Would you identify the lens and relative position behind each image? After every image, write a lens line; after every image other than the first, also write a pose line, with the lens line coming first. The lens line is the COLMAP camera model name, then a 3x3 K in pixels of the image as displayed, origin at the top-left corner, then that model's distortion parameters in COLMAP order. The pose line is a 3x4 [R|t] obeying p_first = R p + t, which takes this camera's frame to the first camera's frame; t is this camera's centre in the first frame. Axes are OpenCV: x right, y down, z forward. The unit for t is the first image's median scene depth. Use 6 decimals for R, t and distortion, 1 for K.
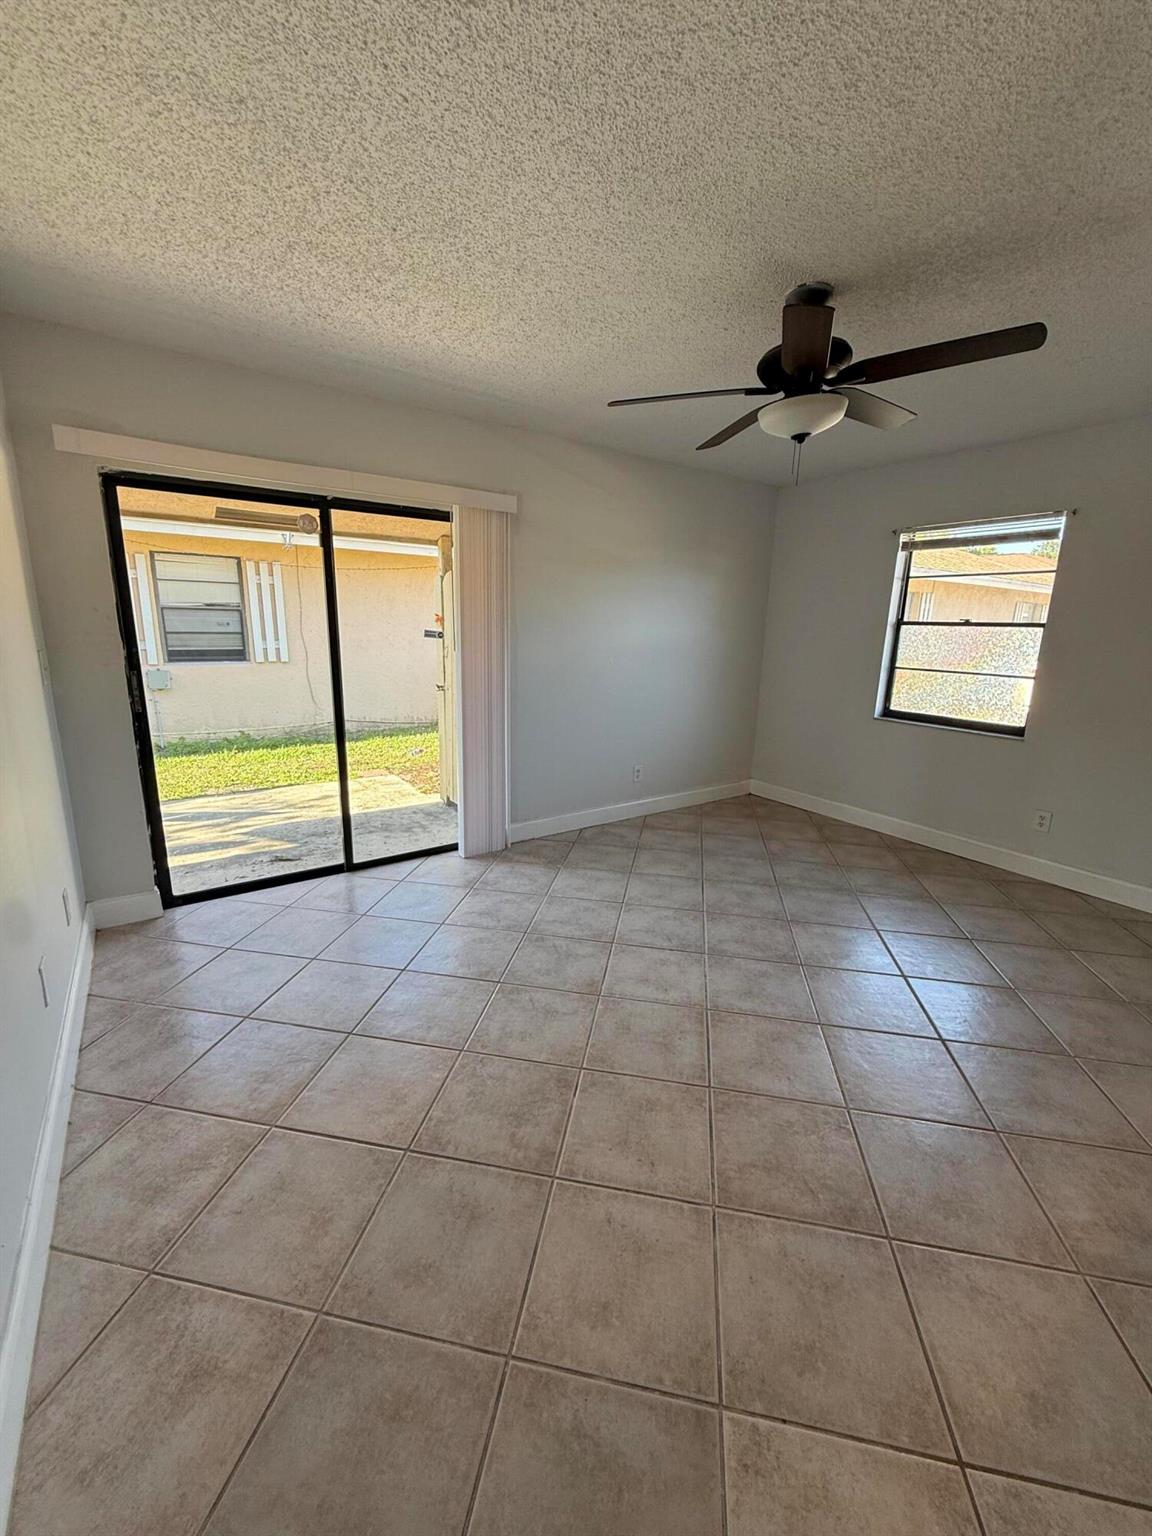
lens RADIAL K [[607.9, 0, 575.7], [0, 607.9, 761.4], [0, 0, 1]] dist [-0.000441, 0.000321]
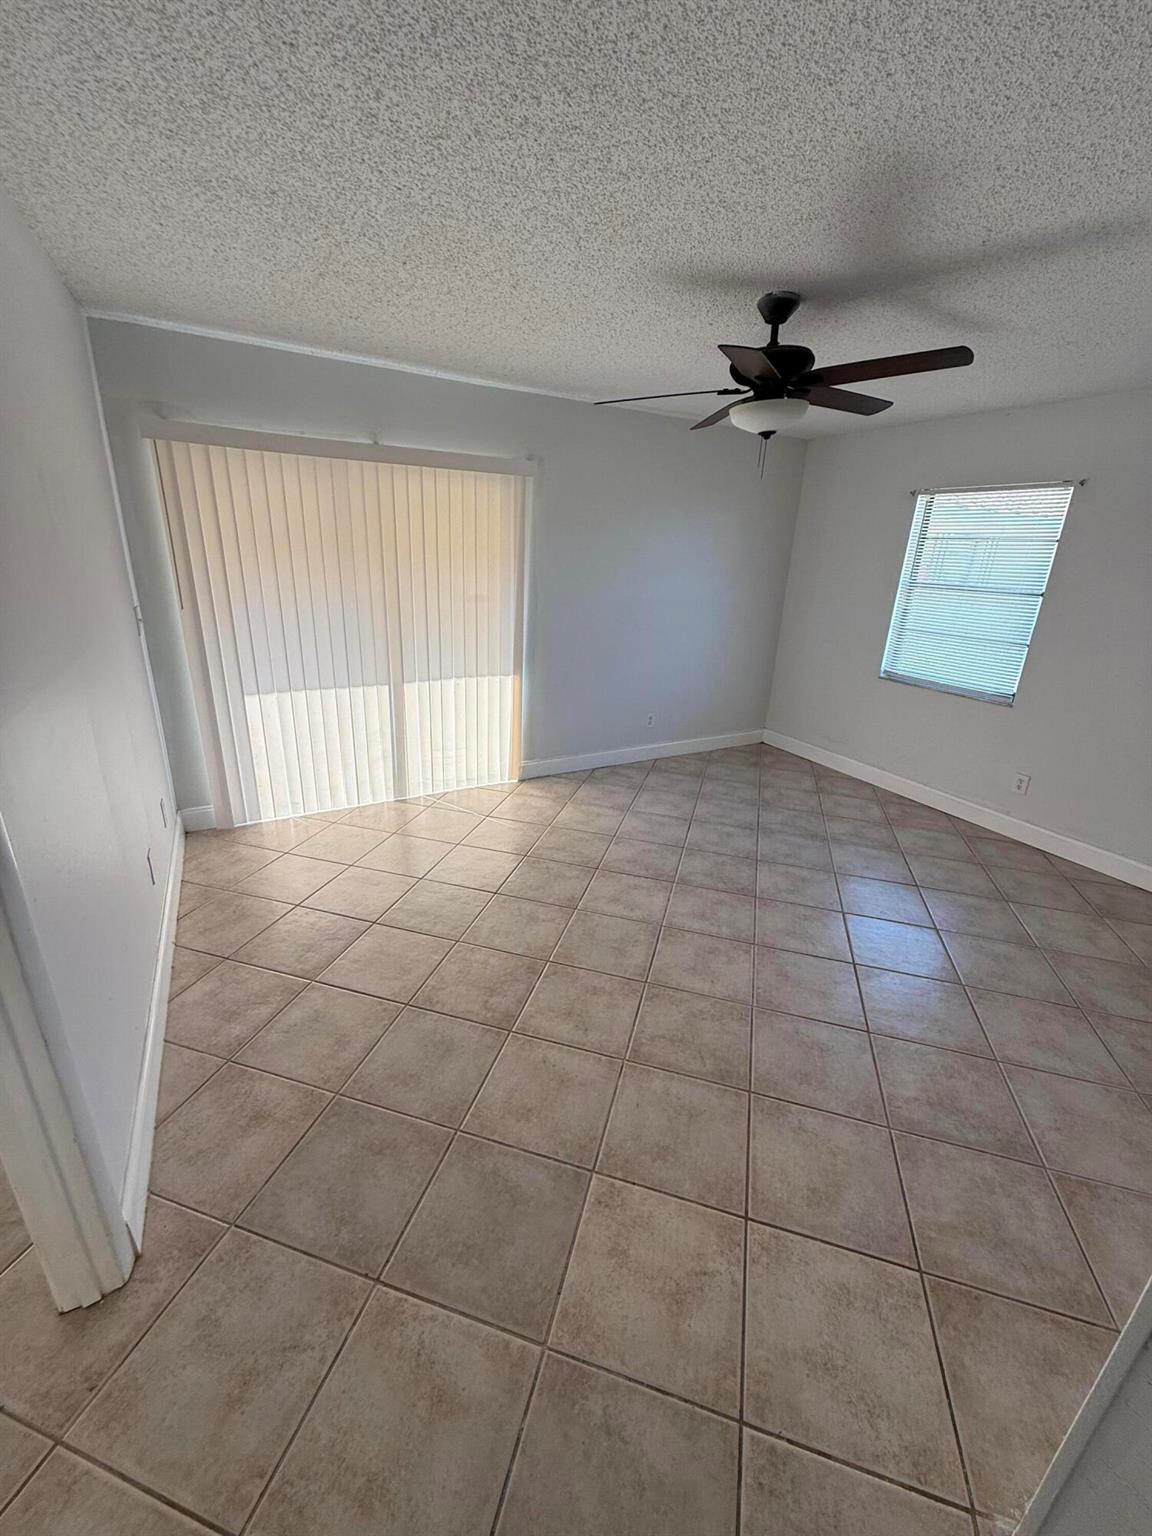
lens RADIAL K [[607.9, 0, 574.9], [0, 607.9, 760.3], [0, 0, 1]] dist [-0.000441, 0.000321]
pose [[0.994814, 0.048404, -0.089458, 0.170923], [-0.038428, 0.993182, 0.110055, -0.056875], [0.094175, -0.106046, 0.989891, -0.222182]]
